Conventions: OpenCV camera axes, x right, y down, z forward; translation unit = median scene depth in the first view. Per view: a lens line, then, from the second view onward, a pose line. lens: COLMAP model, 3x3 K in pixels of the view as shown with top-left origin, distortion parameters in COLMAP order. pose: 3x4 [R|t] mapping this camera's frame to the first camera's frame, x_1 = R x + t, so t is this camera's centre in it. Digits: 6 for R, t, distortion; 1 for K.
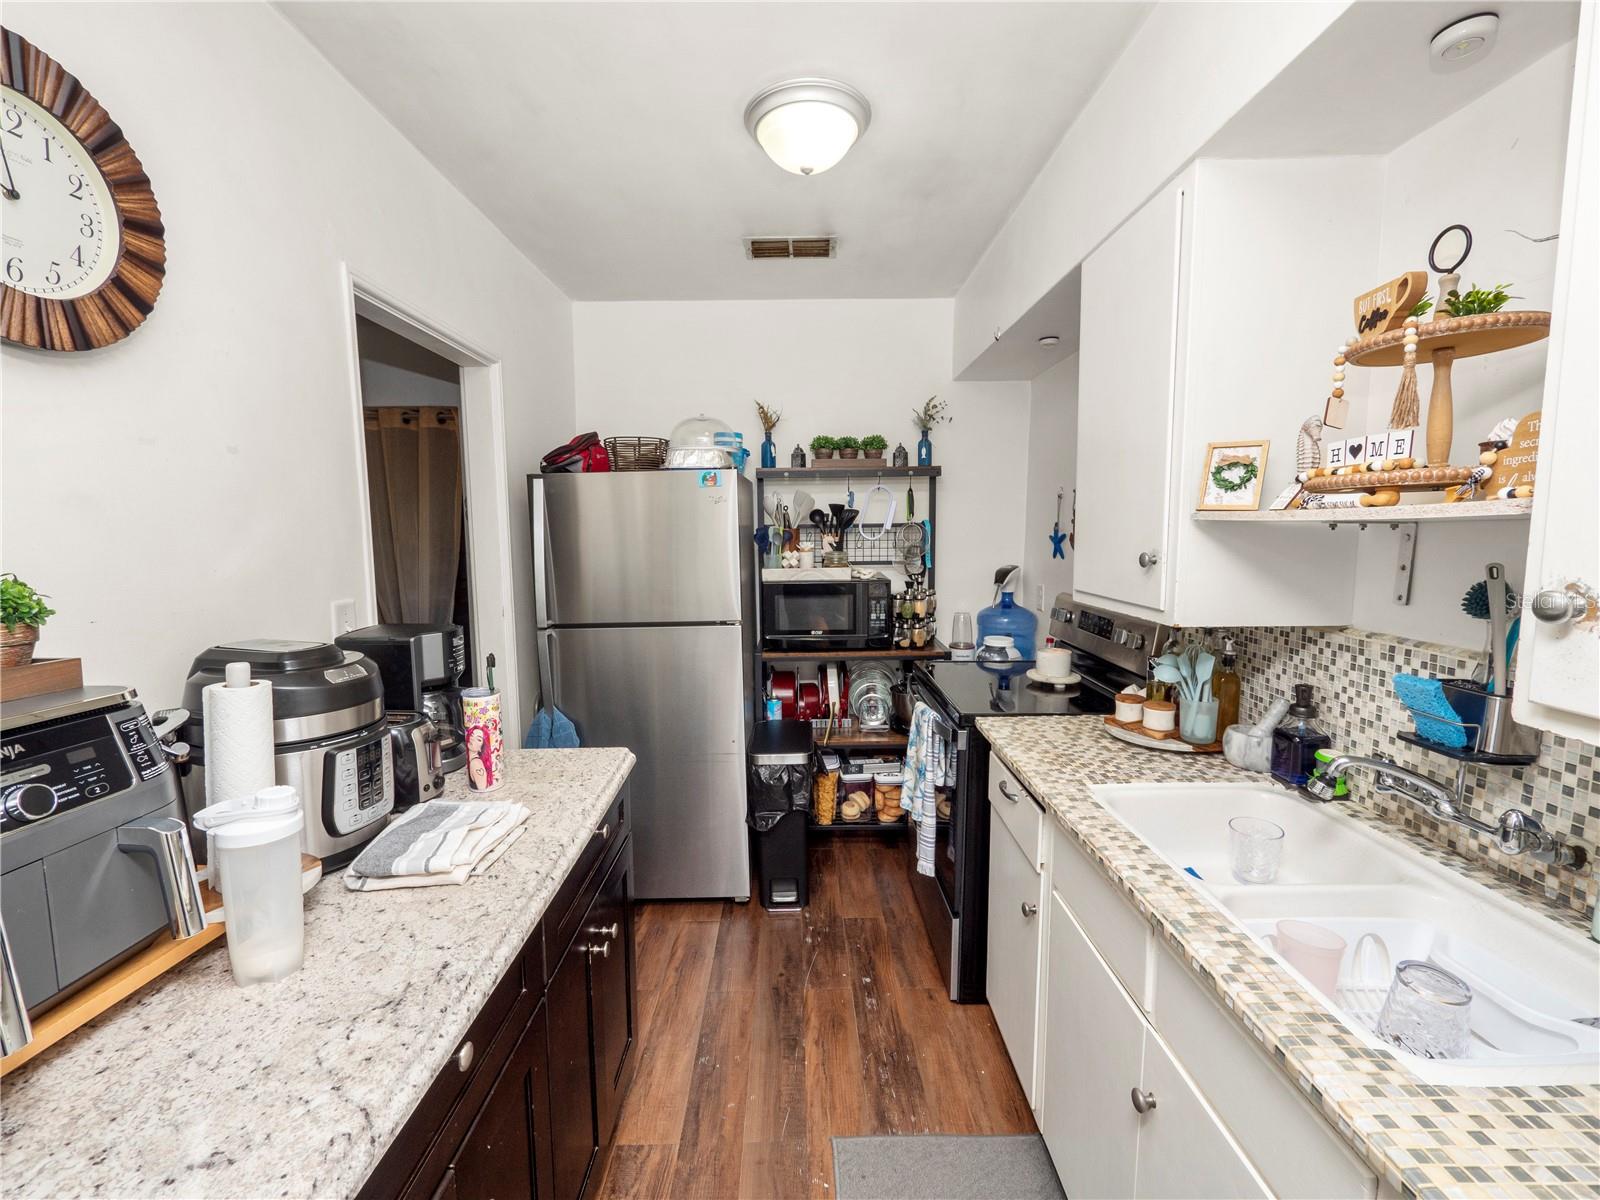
lens RADIAL K [[672.9, 0, 793.9], [0, 672.9, 596.2], [0, 0, 1]] dist [-0.003771, 0.000028]
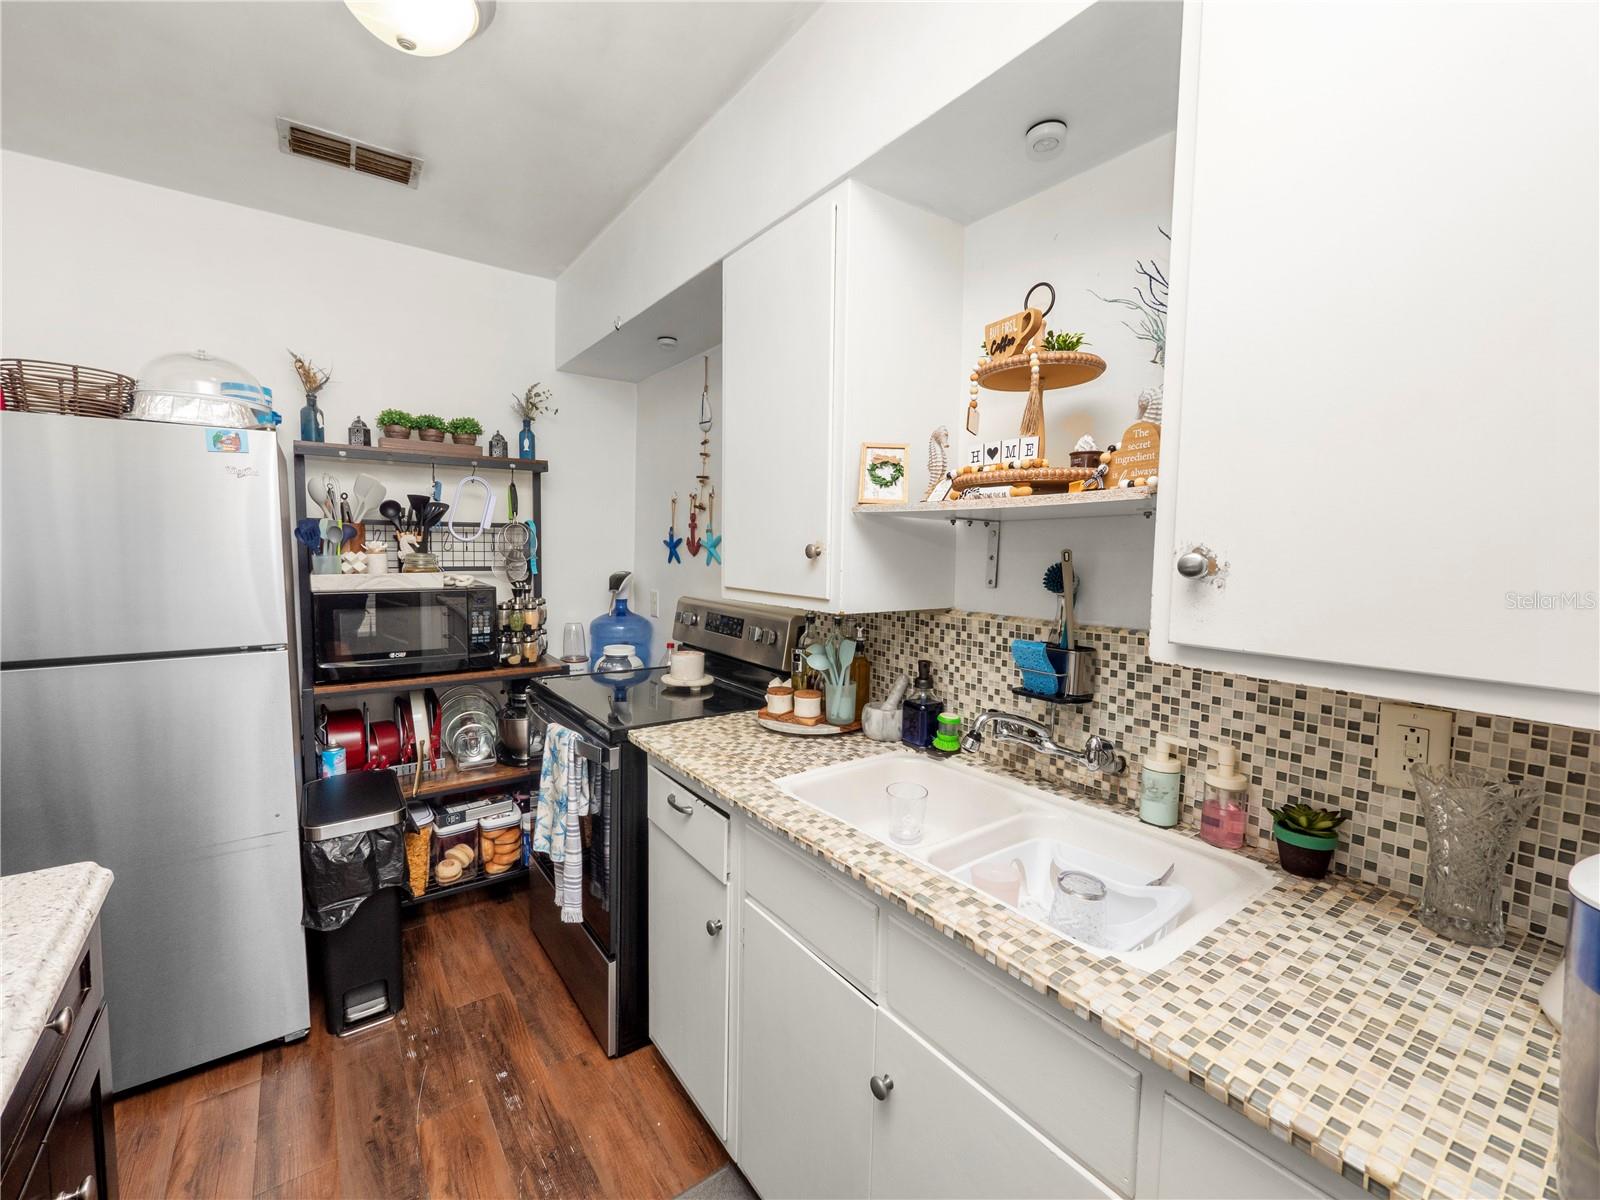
lens RADIAL K [[672.9, 0, 792.7], [0, 672.9, 596.6], [0, 0, 1]] dist [-0.003771, 0.000028]
pose [[0.808272, -0.022162, 0.588392, -0.080172], [0.037745, 0.999186, -0.014214, 0.021129], [-0.587598, 0.033697, 0.808451, 0.133825]]
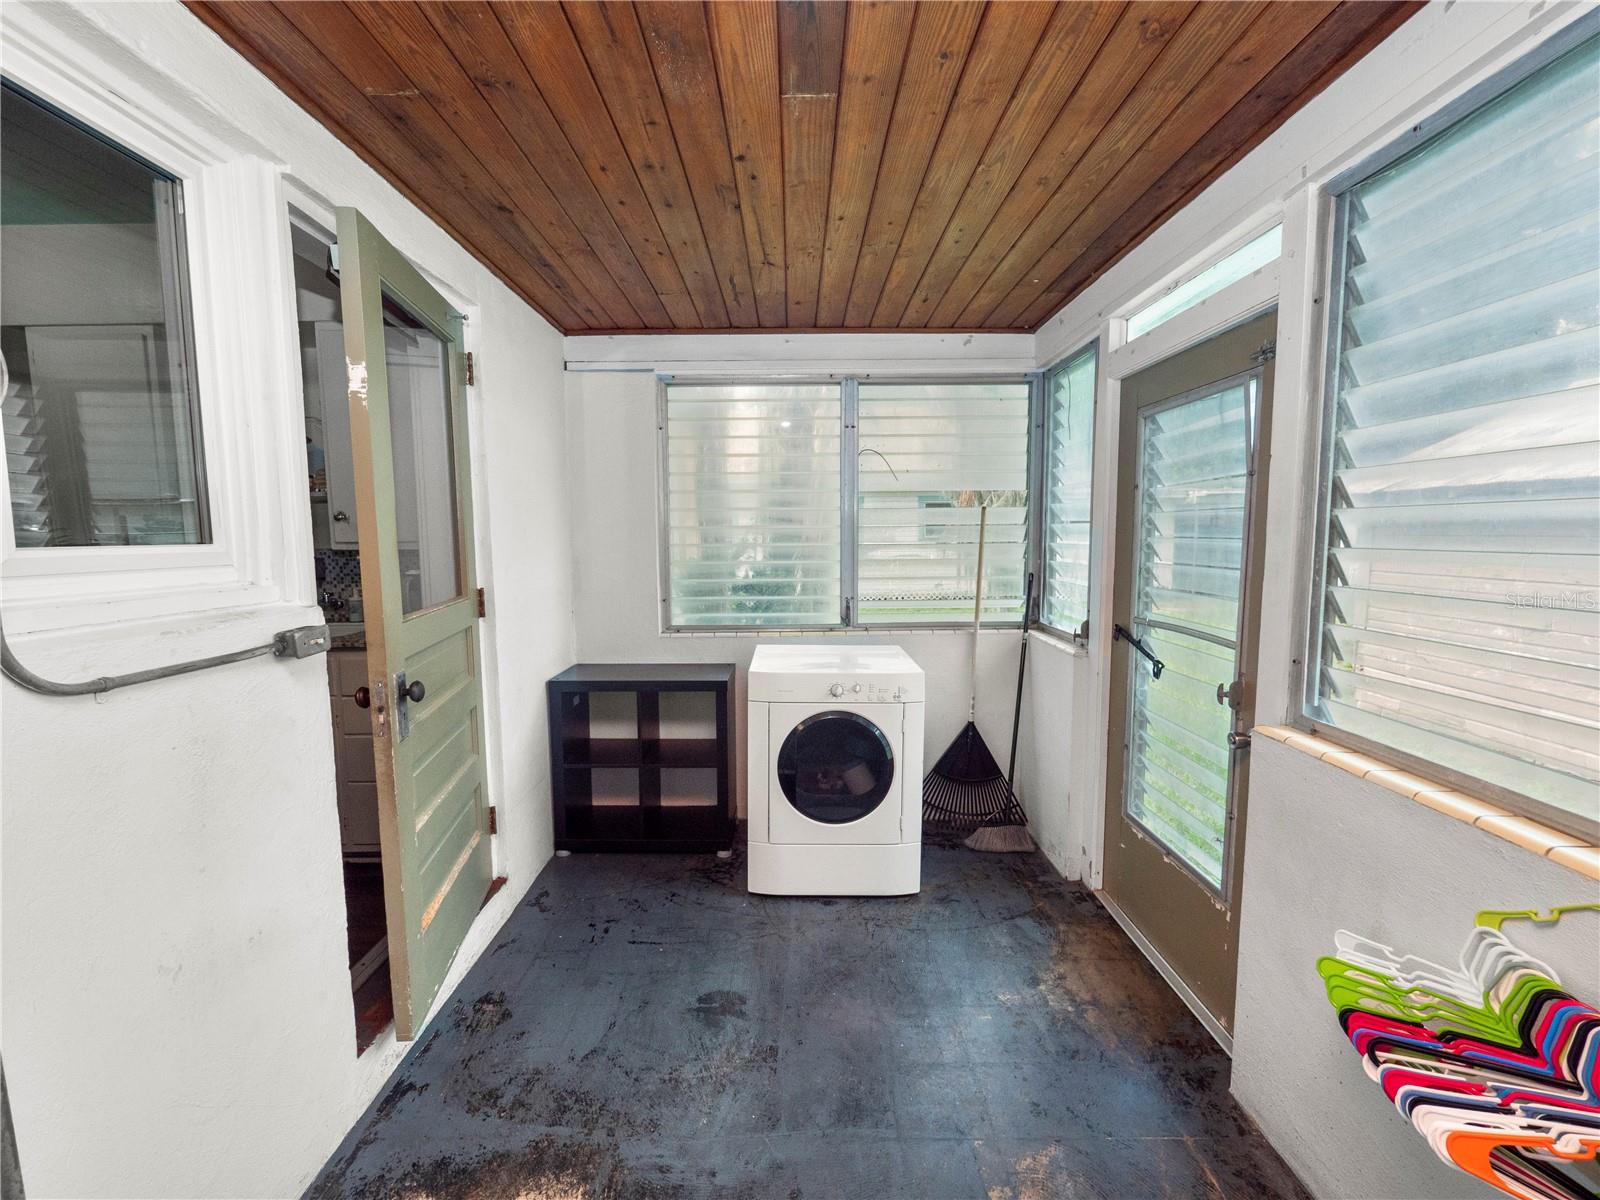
lens RADIAL K [[672.9, 0, 799.4], [0, 672.9, 599.4], [0, 0, 1]] dist [-0.003771, 0.000028]
pose [[-0.006375, -0.090652, 0.995862, -1.035032], [0.109569, 0.989823, 0.090803, 0.152084], [-0.993959, 0.109695, 0.003622, -0.609994]]
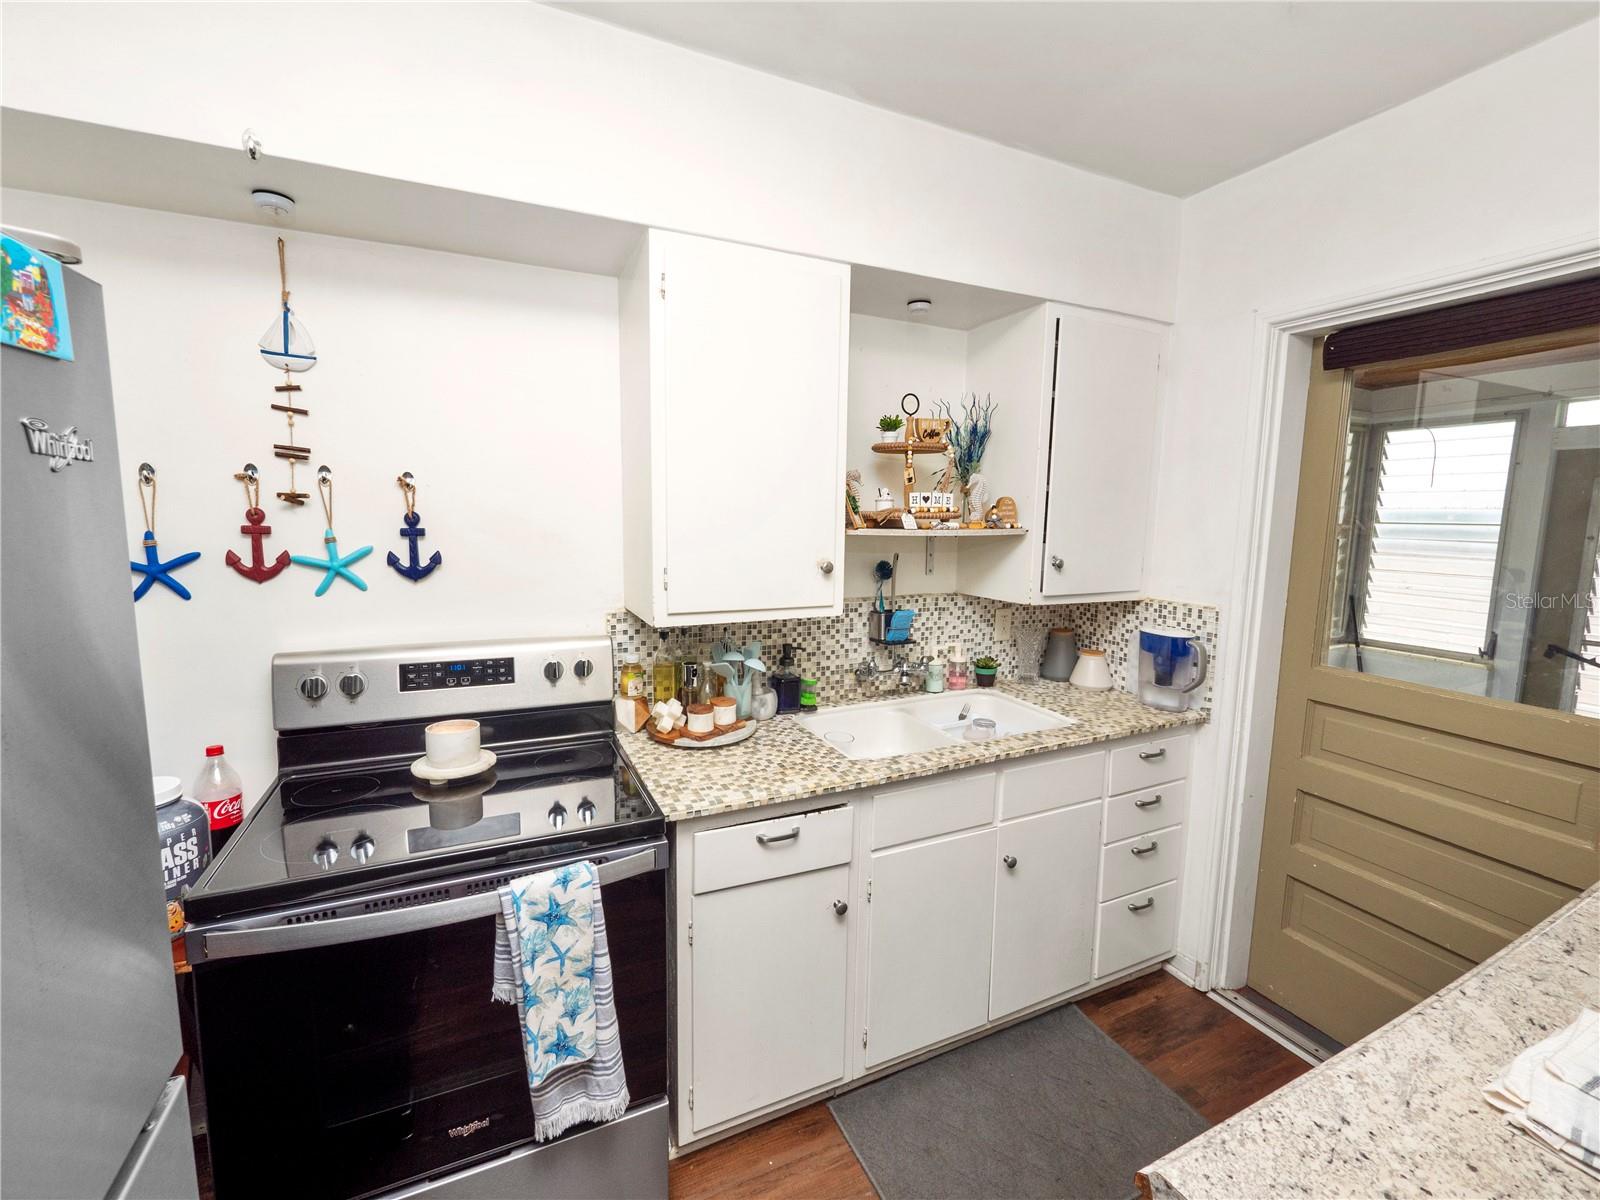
lens RADIAL K [[672.9, 0, 796.0], [0, 672.9, 598.7], [0, 0, 1]] dist [-0.003771, 0.000028]
pose [[-0.419876, -0.112066, 0.900636, -0.412328], [0.085851, 0.982994, 0.162337, -0.147788], [-0.903512, 0.145482, -0.403115, 1.132791]]
